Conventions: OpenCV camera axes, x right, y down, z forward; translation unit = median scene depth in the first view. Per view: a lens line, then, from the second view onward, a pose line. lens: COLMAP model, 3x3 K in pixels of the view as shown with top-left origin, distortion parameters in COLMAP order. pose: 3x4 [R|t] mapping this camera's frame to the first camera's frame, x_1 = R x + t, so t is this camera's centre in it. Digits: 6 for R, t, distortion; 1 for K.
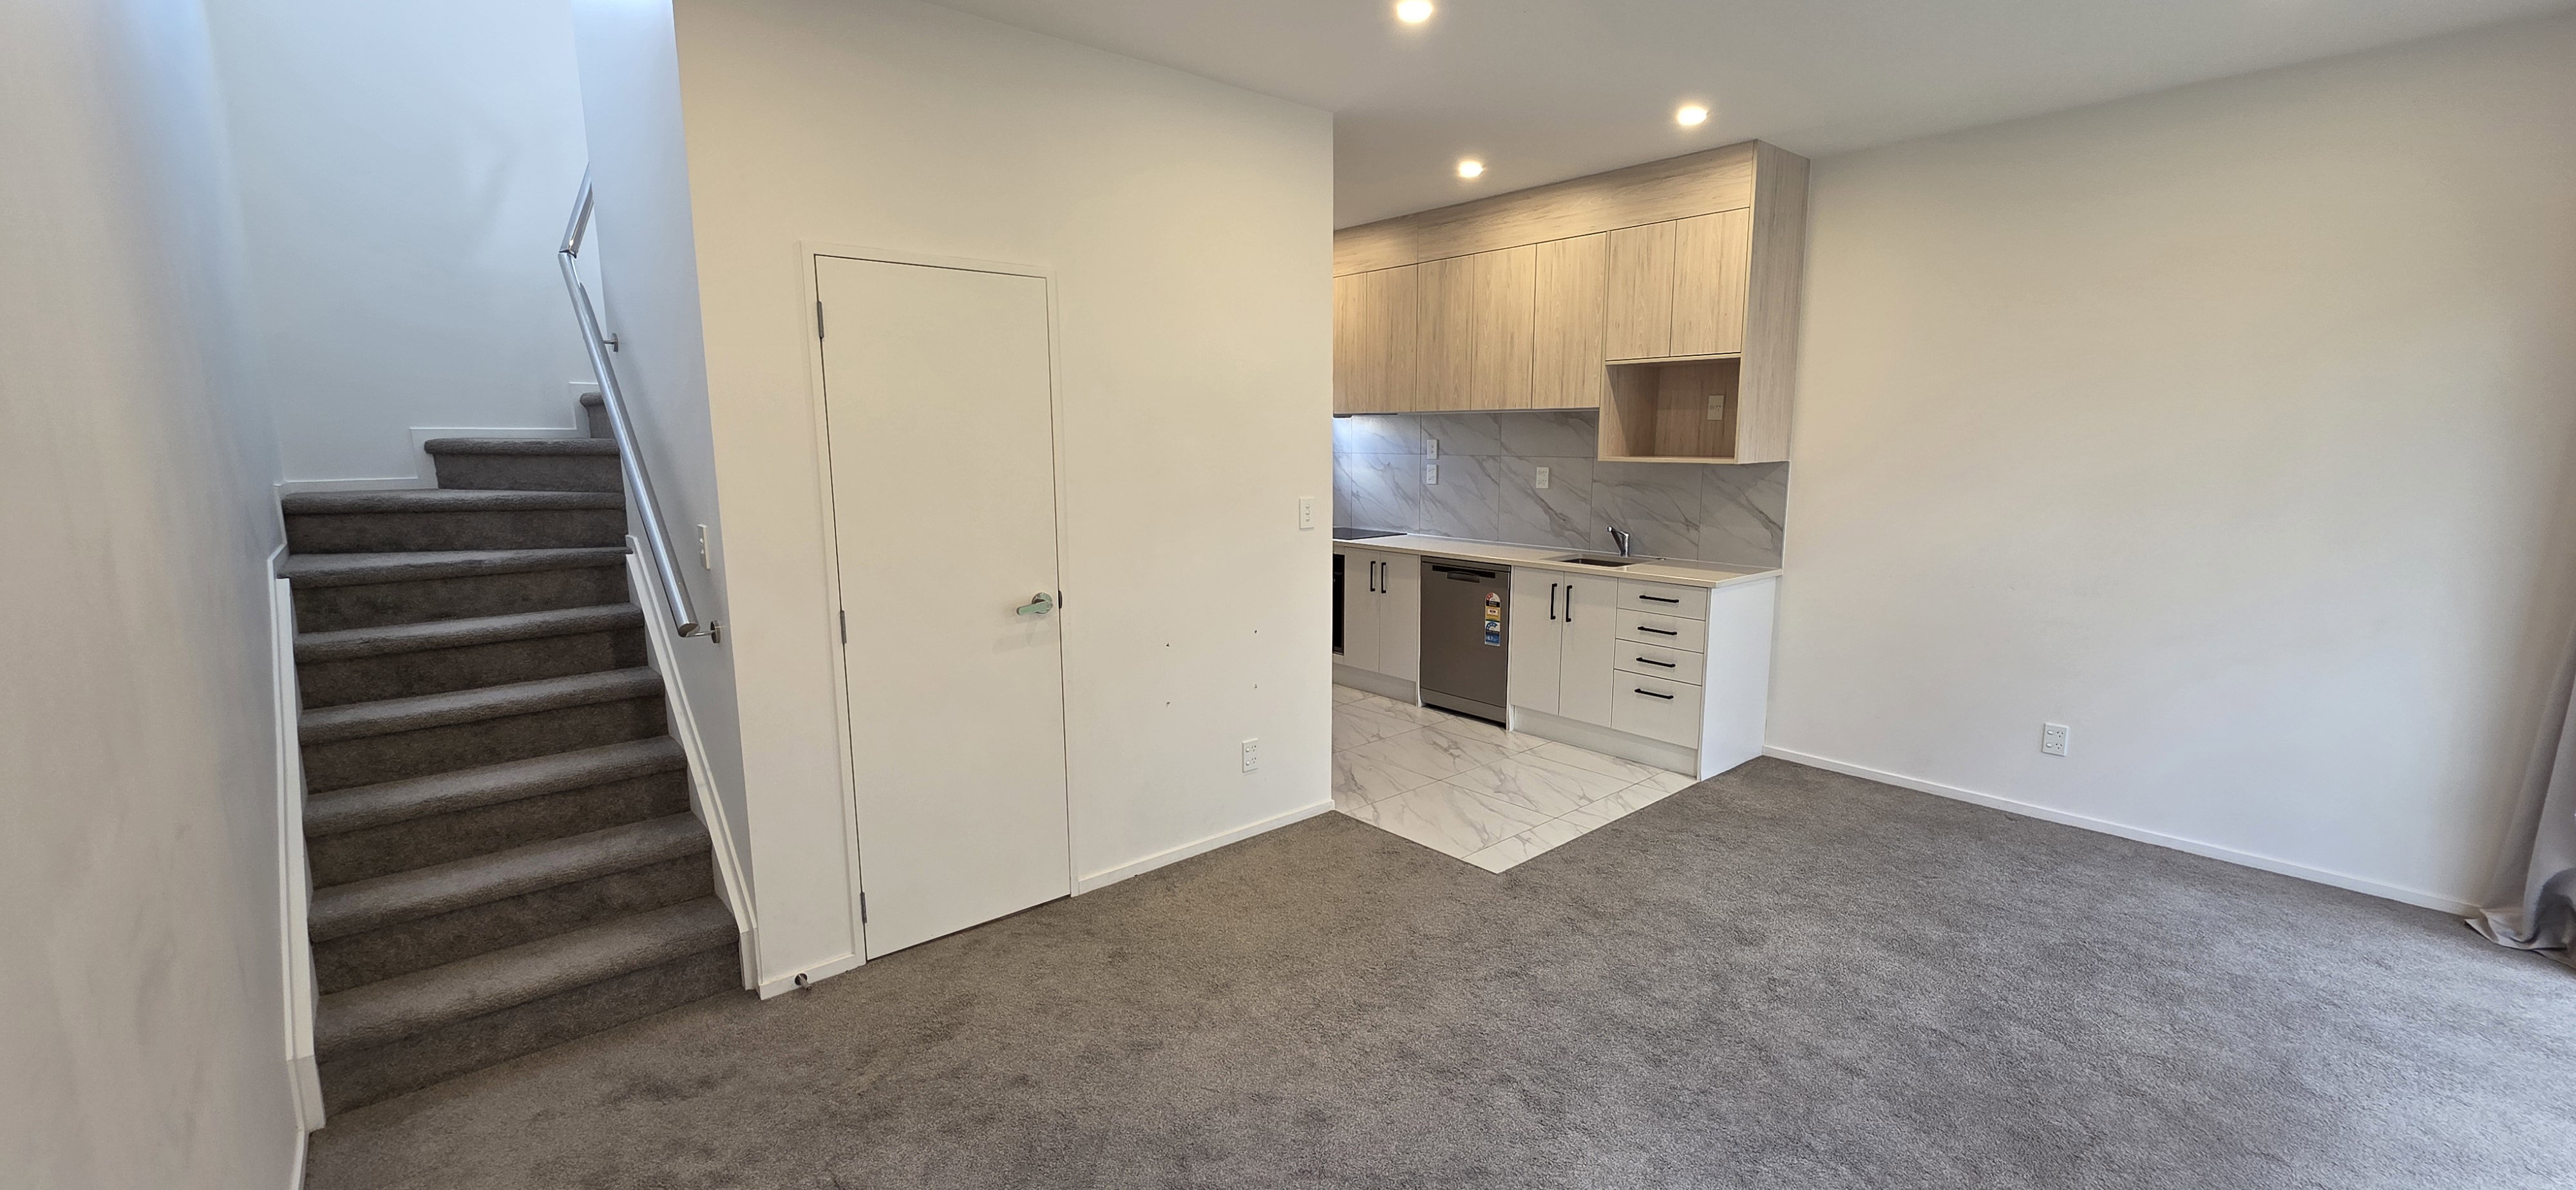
lens RADIAL K [[1020.5, 0, 1281.8], [0, 1020.5, 593.6], [0, 0, 1]] dist [0.002072, 0.000107]
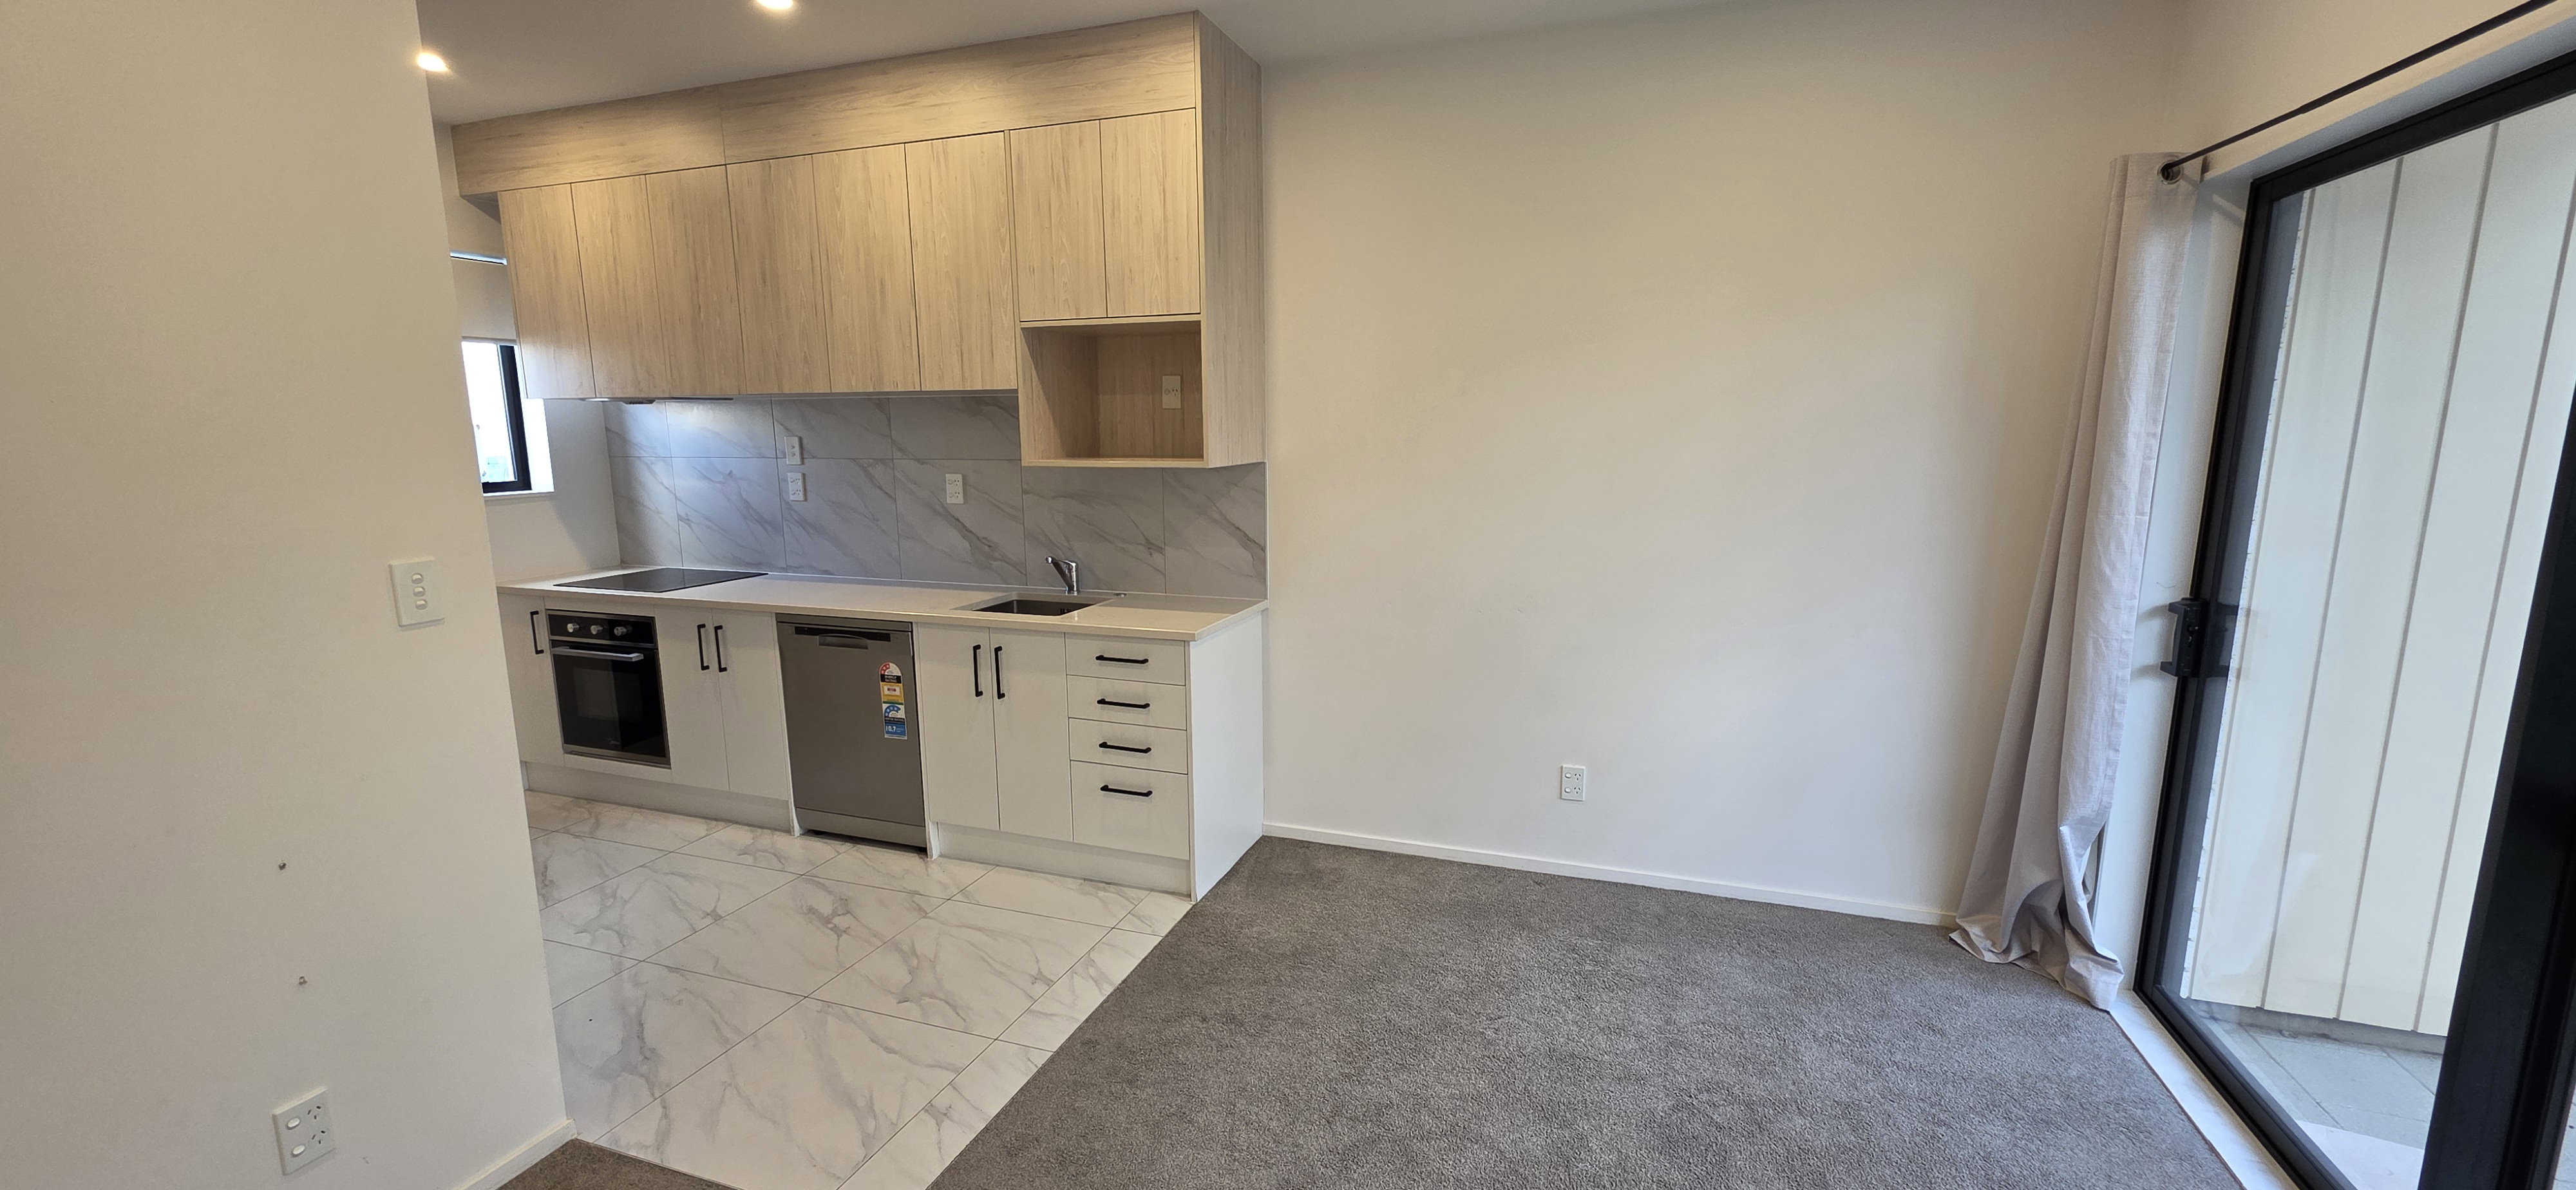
lens RADIAL K [[1020.5, 0, 1281.8], [0, 1020.5, 593.6], [0, 0, 1]] dist [0.002072, 0.000107]
pose [[0.870302, -0.082718, 0.485523, 0.116566], [0.079874, 0.996450, 0.026589, -0.046954], [-0.485999, 0.015640, 0.873819, 0.301873]]
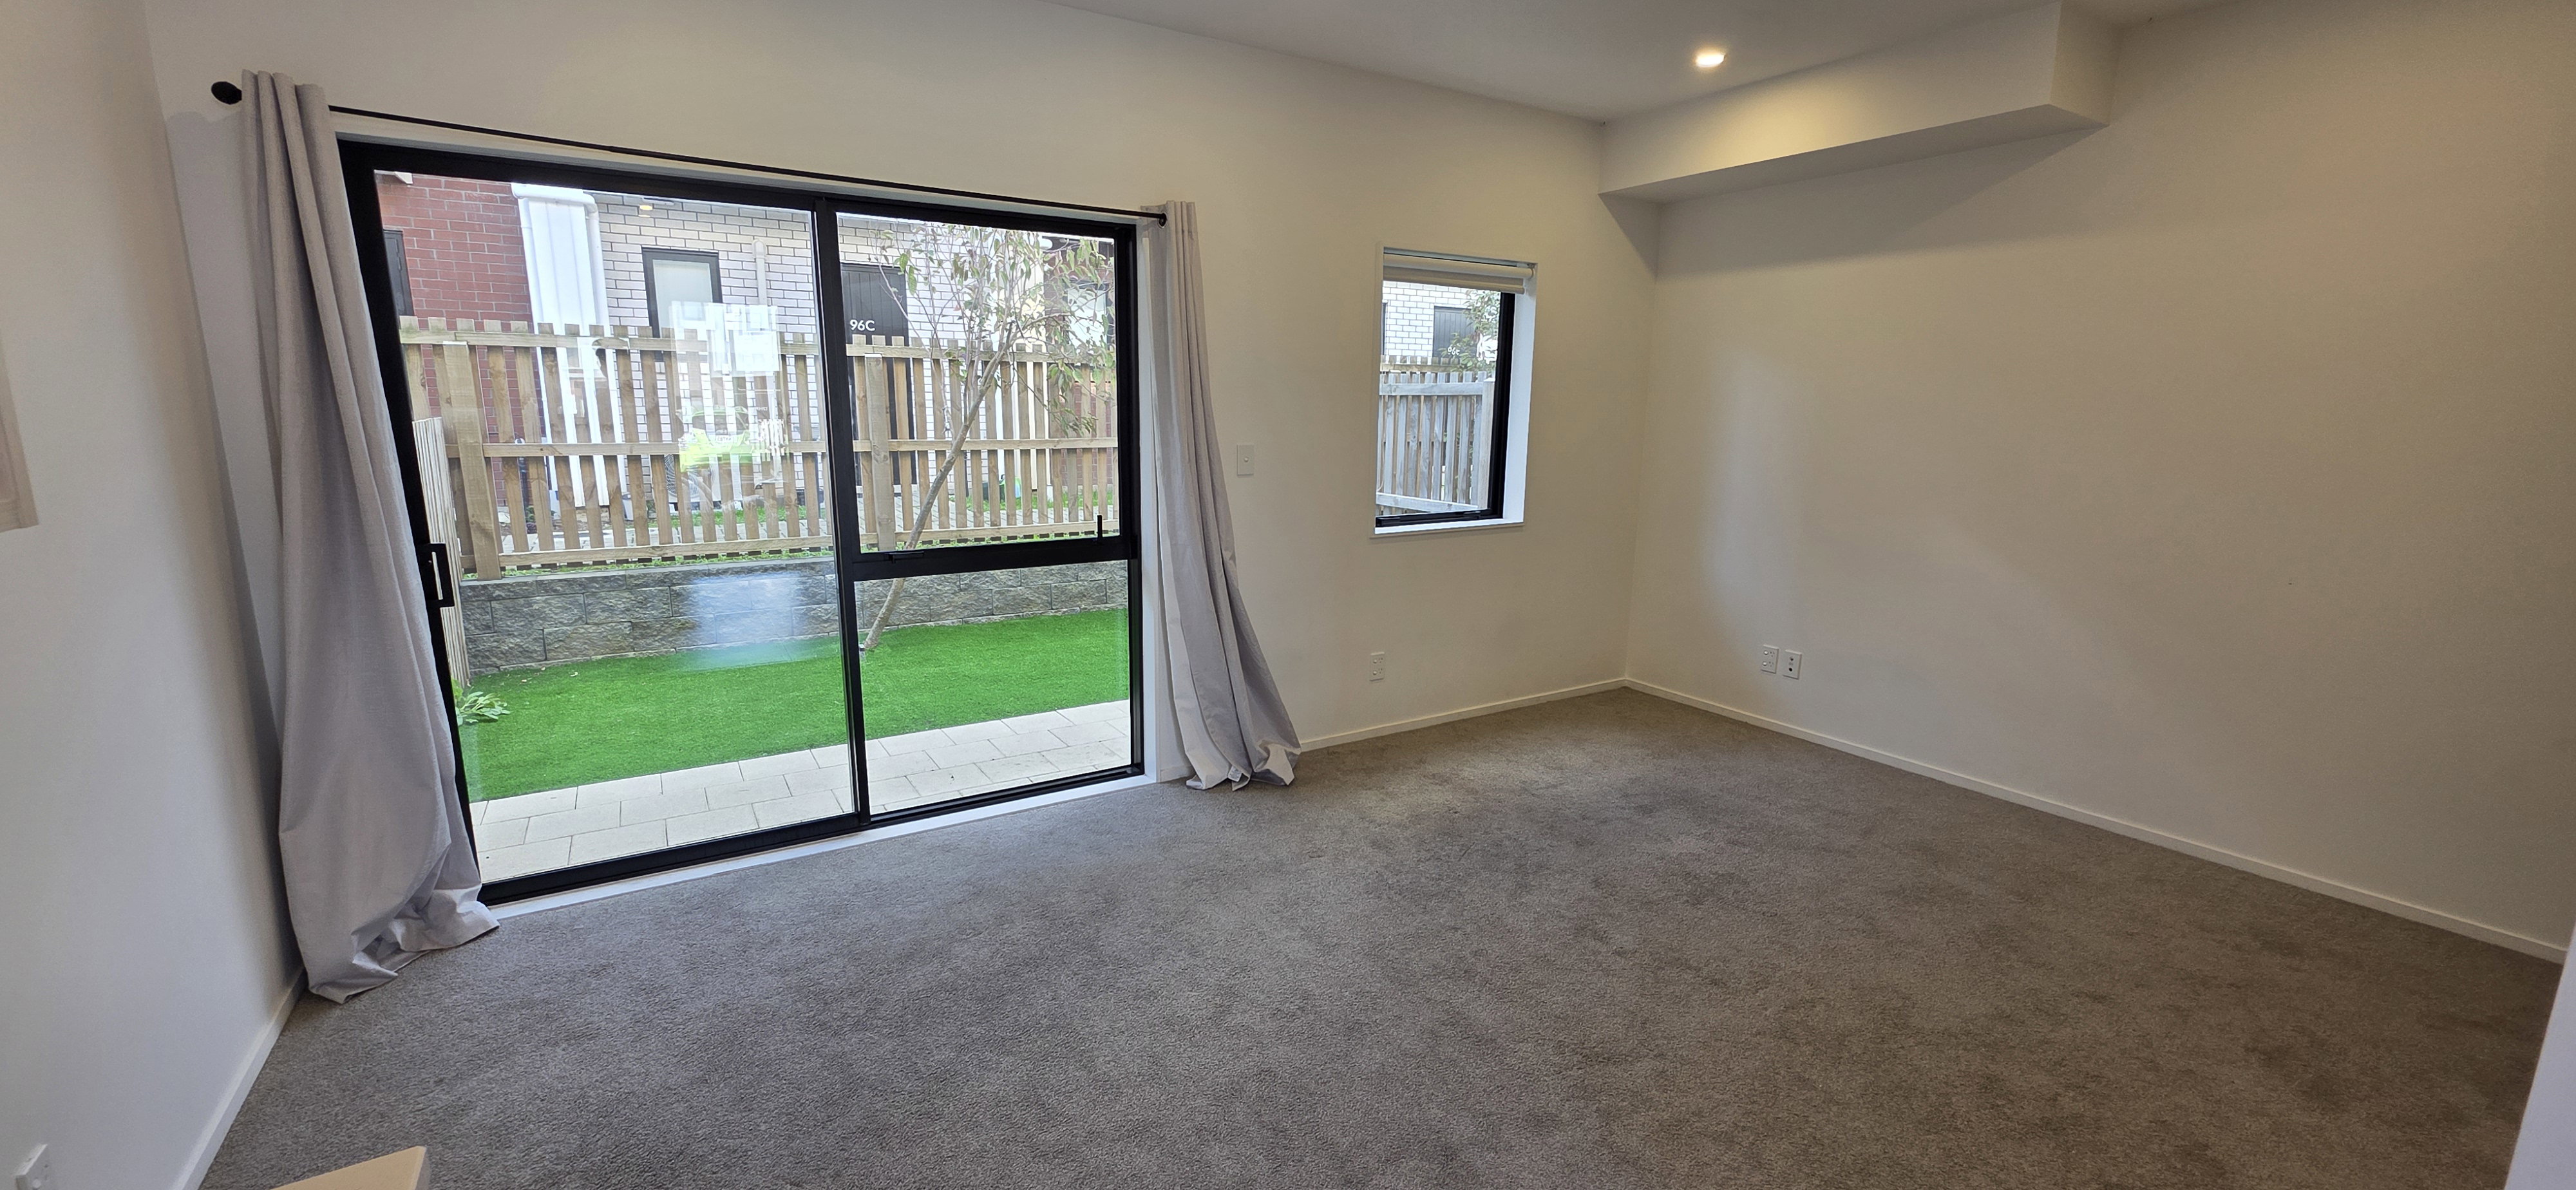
lens RADIAL K [[1020.5, 0, 1281.8], [0, 1020.5, 593.6], [0, 0, 1]] dist [0.002072, 0.000107]
pose [[-0.989142, -0.034264, 0.142916, 0.220961], [0.016484, 0.940441, 0.339558, -0.145231], [-0.146038, 0.338227, -0.929664, 0.985559]]
